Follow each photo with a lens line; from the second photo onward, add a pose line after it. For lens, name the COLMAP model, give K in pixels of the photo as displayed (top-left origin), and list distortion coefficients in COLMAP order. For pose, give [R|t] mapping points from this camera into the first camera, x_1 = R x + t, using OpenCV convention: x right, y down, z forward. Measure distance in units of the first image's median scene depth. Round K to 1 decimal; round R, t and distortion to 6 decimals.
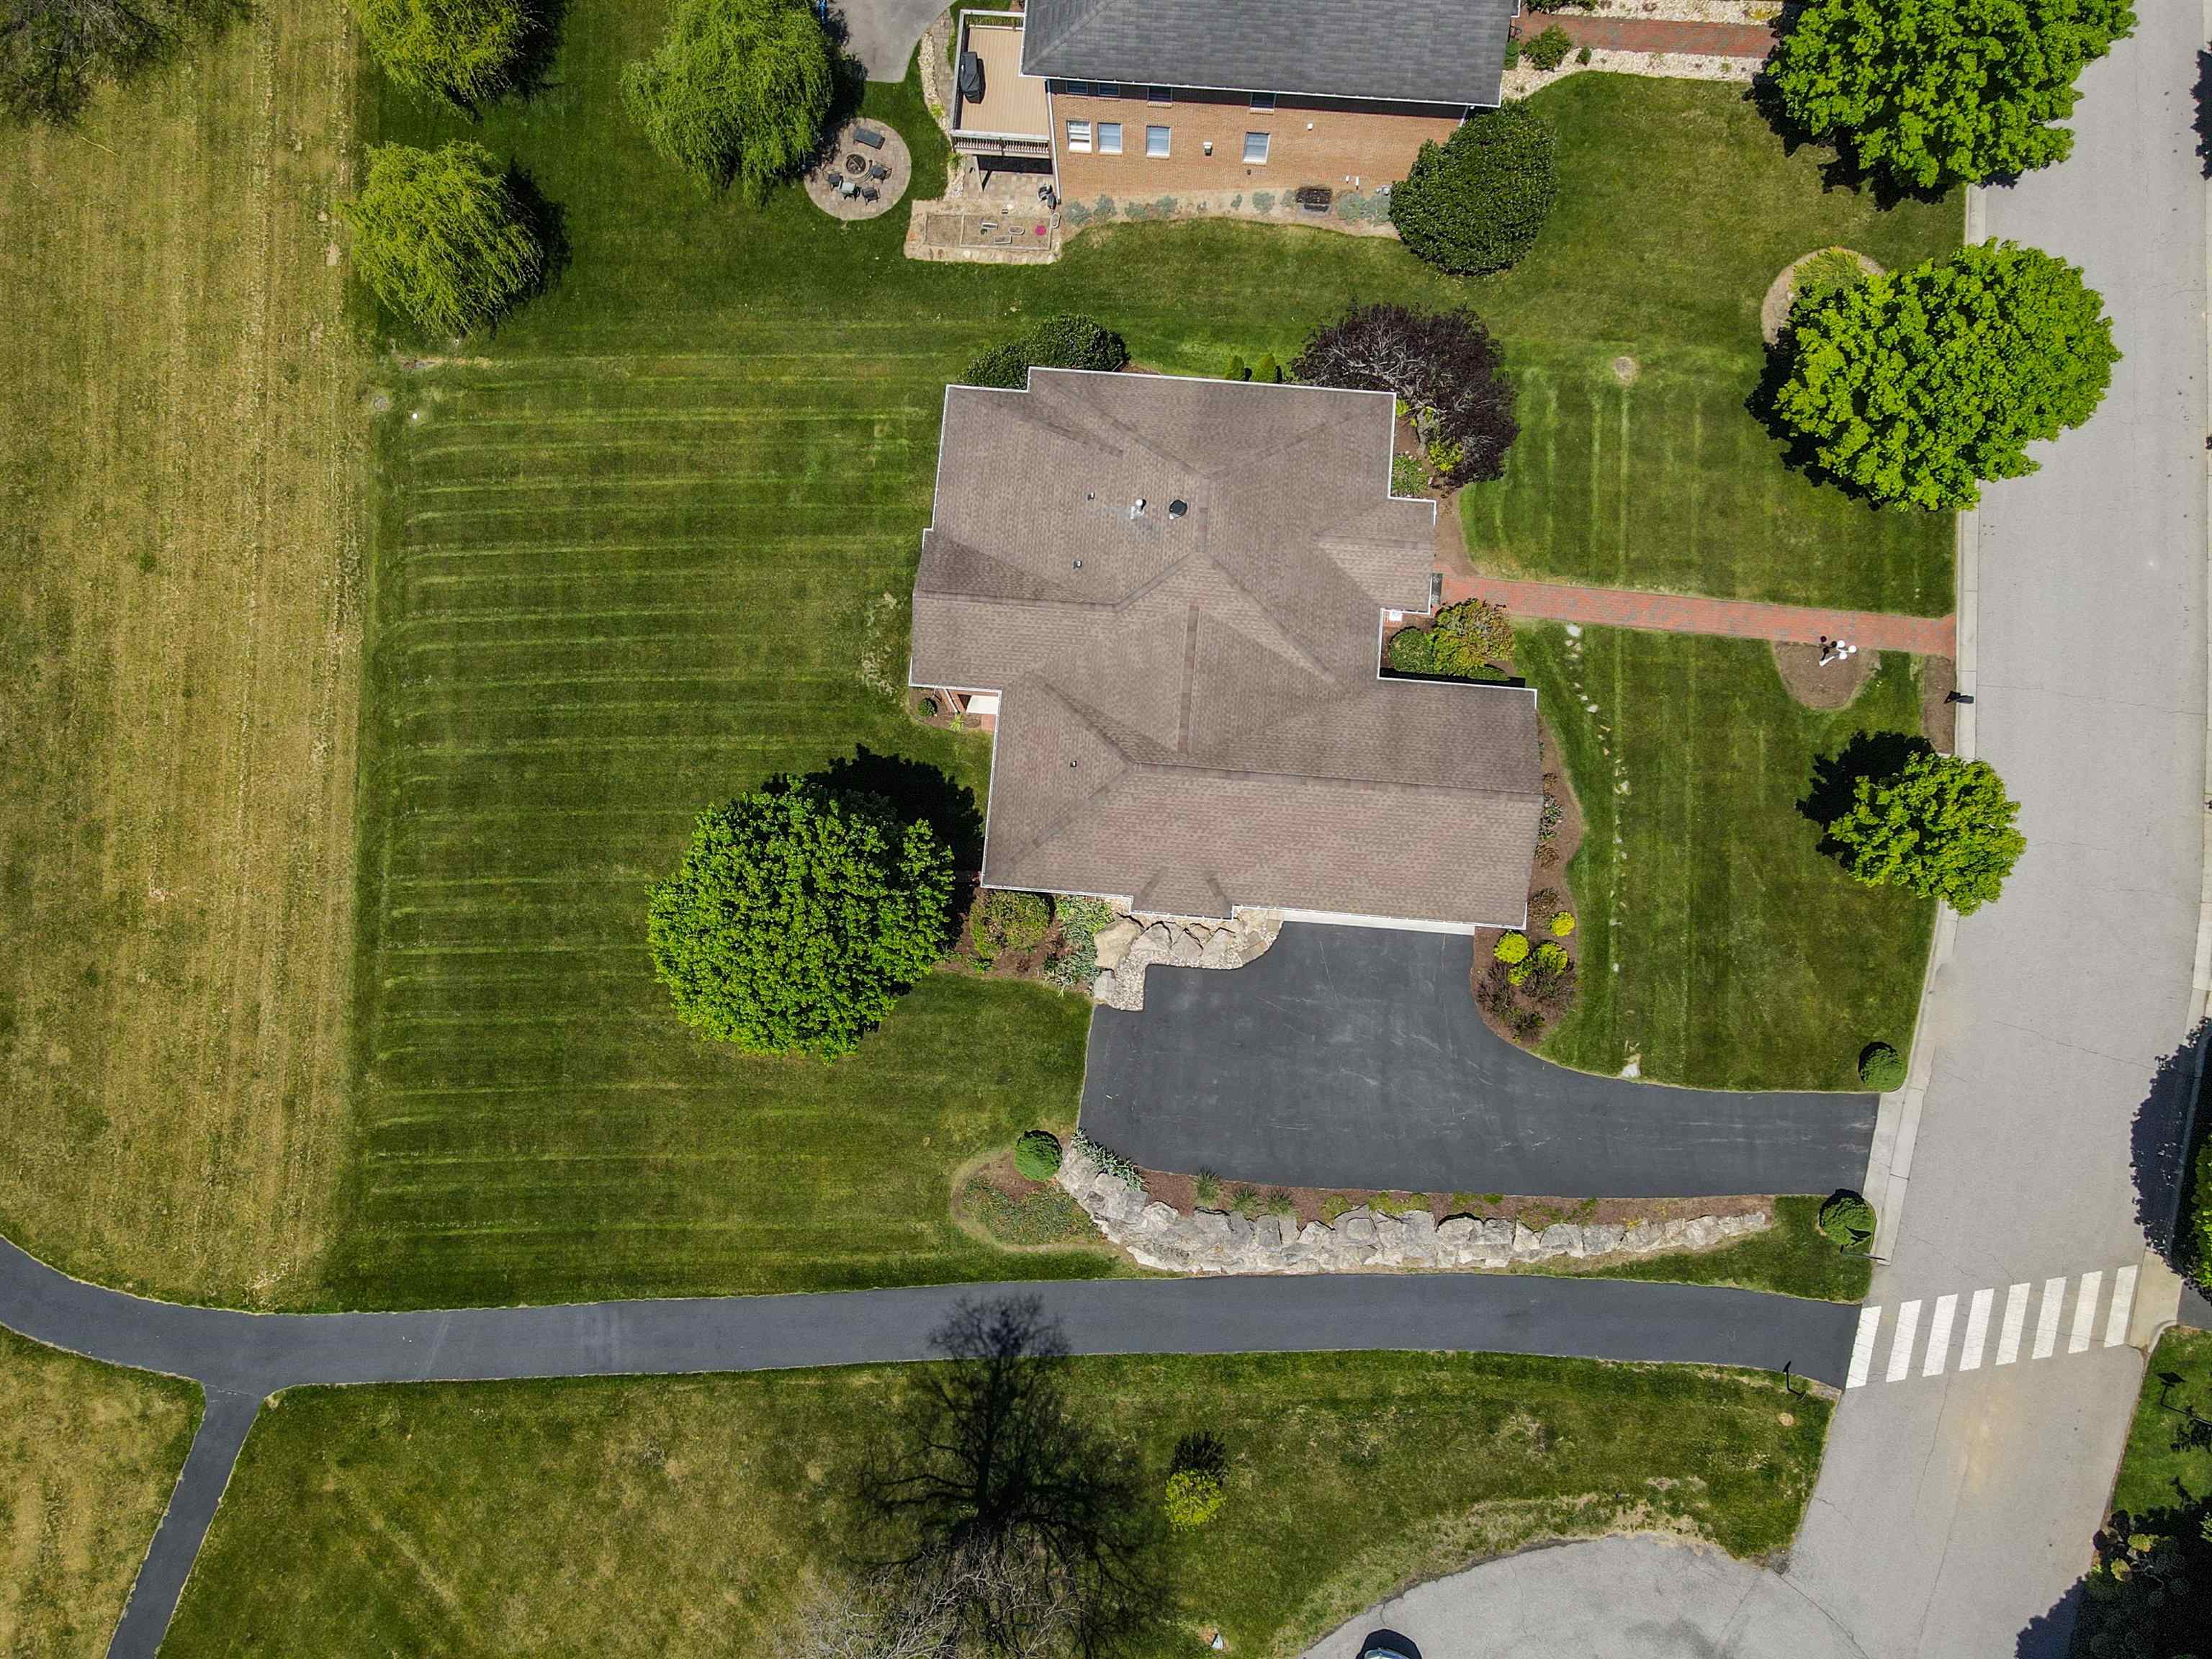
lens RADIAL K [[1578.8, 0, 1103.1], [0, 1578.8, 832.1], [0, 0, 1]] dist [0.011595, 0.008707]
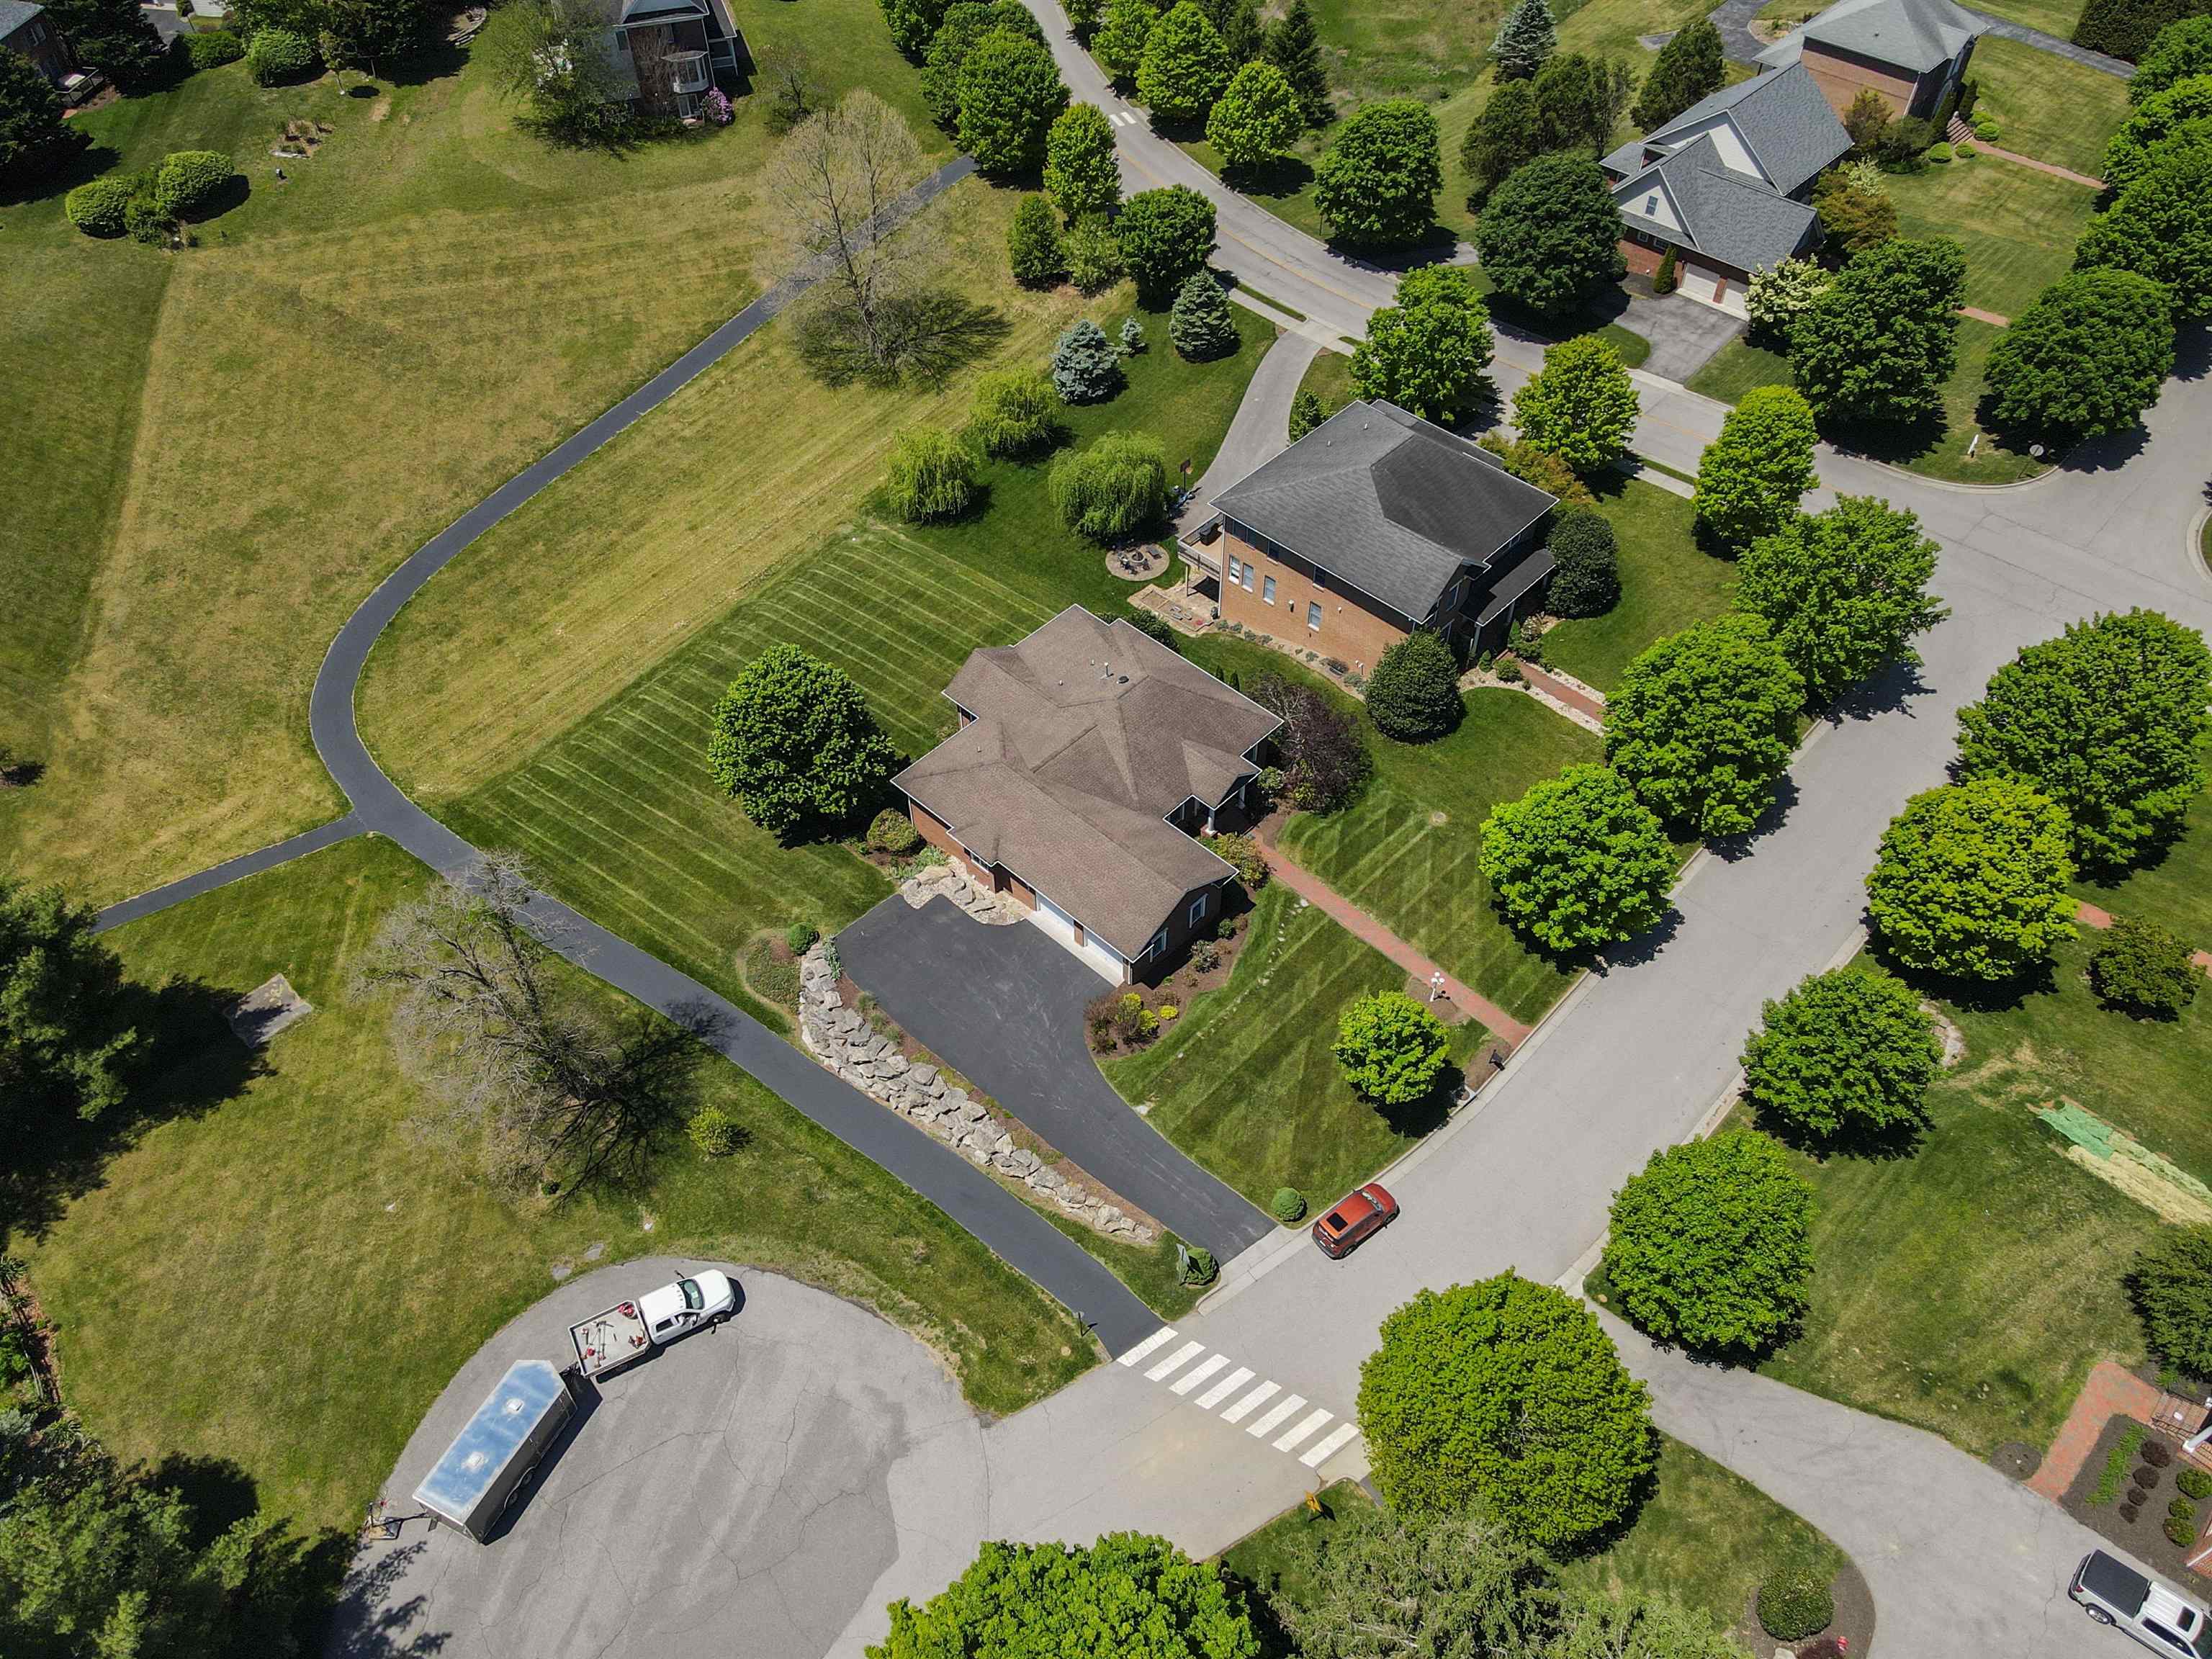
lens RADIAL K [[1578.8, 0, 1111.4], [0, 1578.8, 824.2], [0, 0, 1]] dist [0.011595, 0.008707]
pose [[0.782445, 0.479251, -0.397616, 0.737879], [-0.617809, 0.677456, -0.399206, 0.548860], [0.078048, 0.558008, 0.826157, -0.298775]]
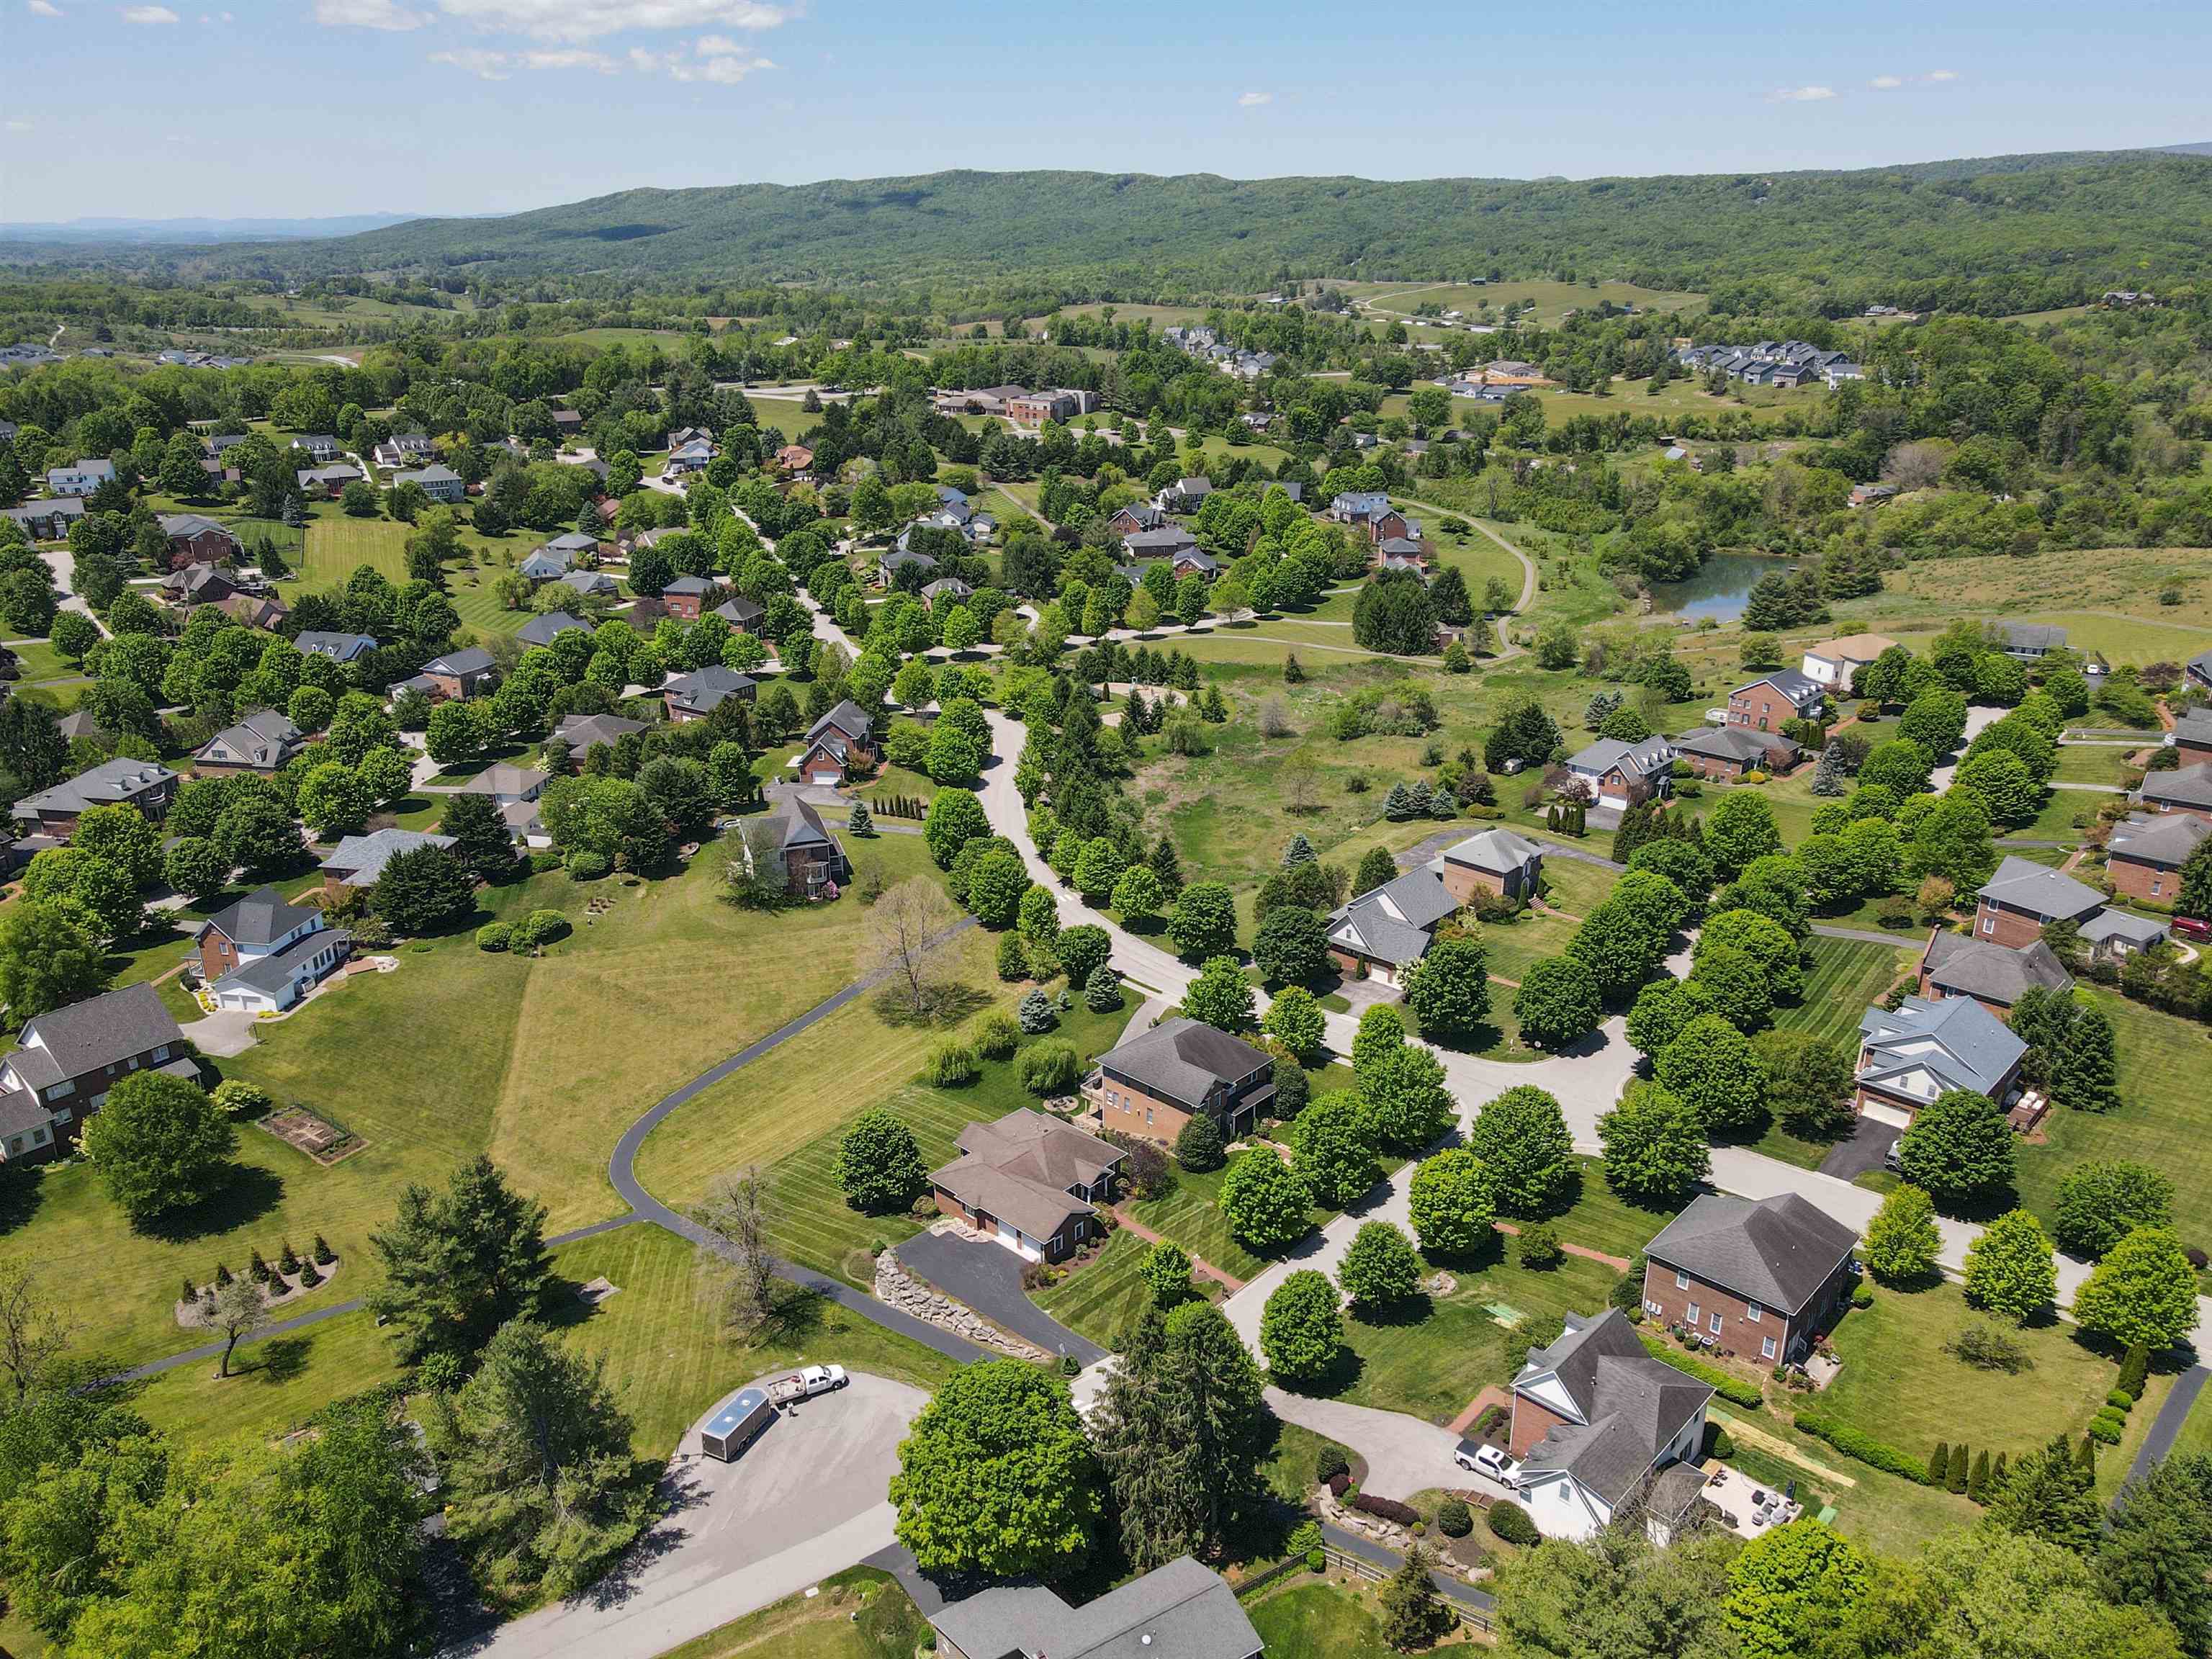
lens RADIAL K [[1578.8, 0, 1110.0], [0, 1578.8, 823.8], [0, 0, 1]] dist [0.011595, 0.008707]
pose [[0.786935, 0.230600, -0.572326, 1.812057], [-0.612630, 0.402638, -0.680122, 1.629859], [0.073605, 0.885836, 0.458122, -1.044124]]
